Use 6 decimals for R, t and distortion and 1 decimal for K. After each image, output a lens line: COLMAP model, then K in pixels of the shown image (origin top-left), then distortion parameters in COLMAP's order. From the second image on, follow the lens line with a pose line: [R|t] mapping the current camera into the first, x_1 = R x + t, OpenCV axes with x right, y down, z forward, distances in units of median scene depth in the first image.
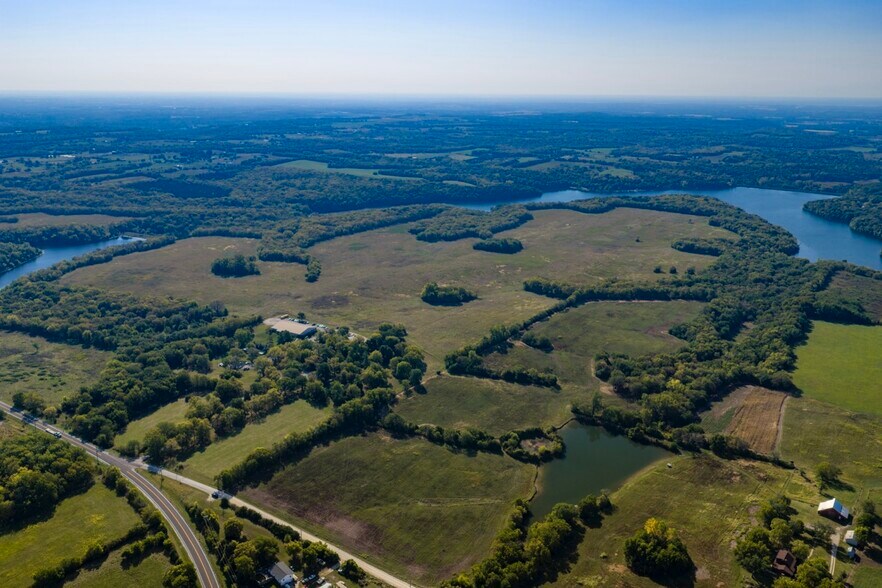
lens RADIAL K [[726.3, 0, 441.0], [0, 726.3, 294.0], [0, 0, 1]] dist [0.012666, -0.016165]
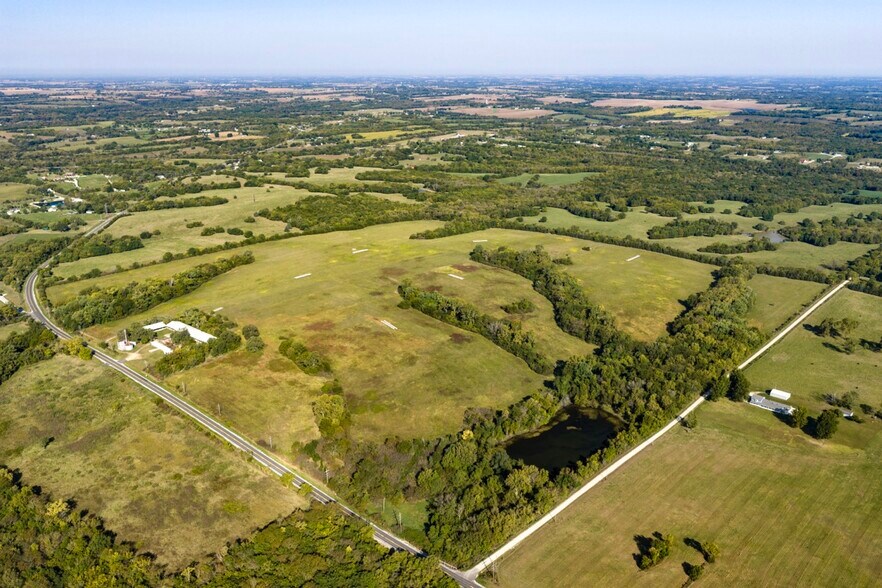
lens RADIAL K [[726.3, 0, 441.0], [0, 726.3, 294.0], [0, 0, 1]] dist [0.012666, -0.016165]
pose [[-0.987807, -0.056357, 0.145127, -0.736294], [0.032293, 0.837736, 0.545120, -0.300666], [-0.152299, 0.543160, -0.825701, 1.035632]]
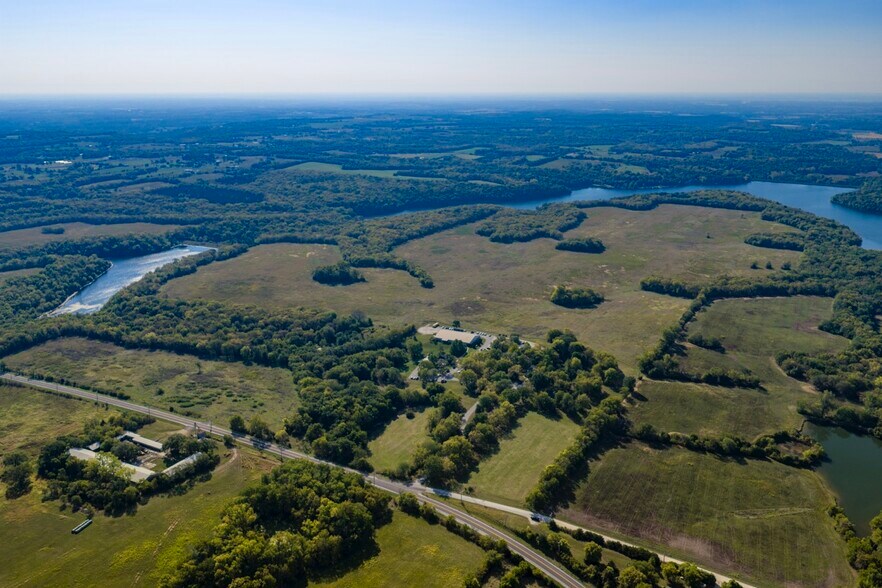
lens RADIAL K [[726.3, 0, 441.0], [0, 726.3, 294.0], [0, 0, 1]] dist [0.012666, -0.016165]
pose [[0.997312, -0.028943, 0.067317, -0.217799], [0.028848, 0.999581, 0.002382, -0.009791], [-0.067357, -0.000434, 0.997729, 0.027251]]
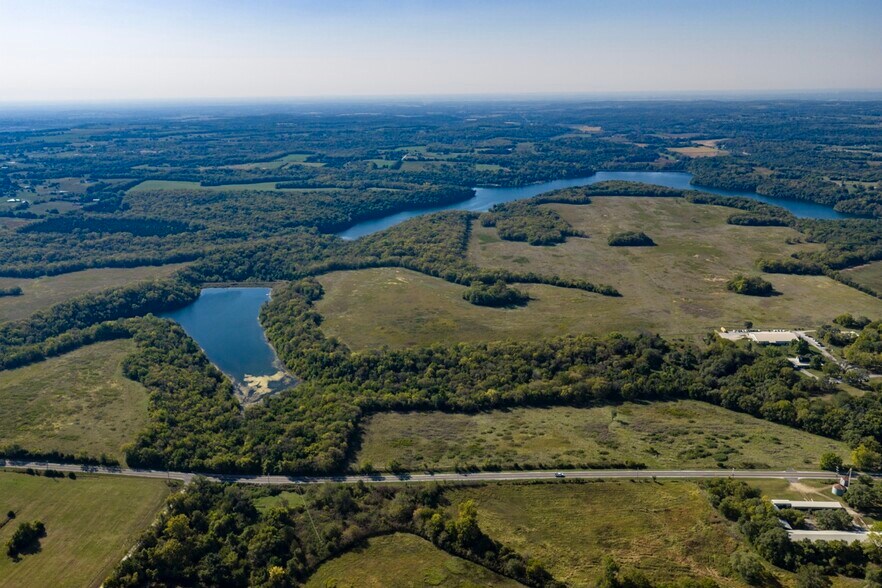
lens RADIAL K [[726.3, 0, 441.0], [0, 726.3, 294.0], [0, 0, 1]] dist [0.012666, -0.016165]
pose [[0.871145, -0.153995, 0.466253, -0.769118], [0.155363, 0.987209, 0.035777, -0.083280], [-0.465799, 0.041272, 0.883927, 0.271458]]
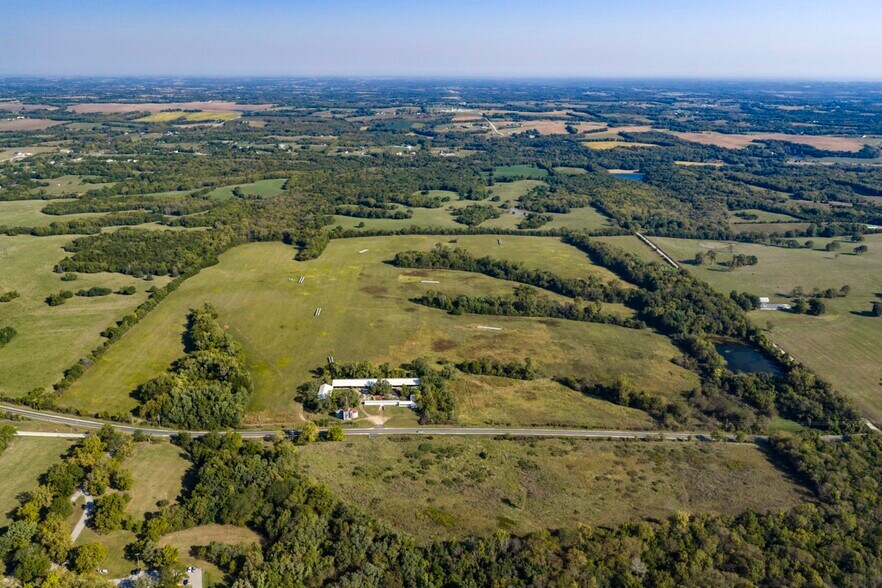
lens RADIAL K [[726.3, 0, 441.0], [0, 726.3, 294.0], [0, 0, 1]] dist [0.012666, -0.016165]
pose [[-0.819637, 0.157619, -0.550773, -0.117137], [-0.167203, 0.853729, 0.493143, -0.288551], [0.547940, 0.496289, -0.673393, 0.940453]]
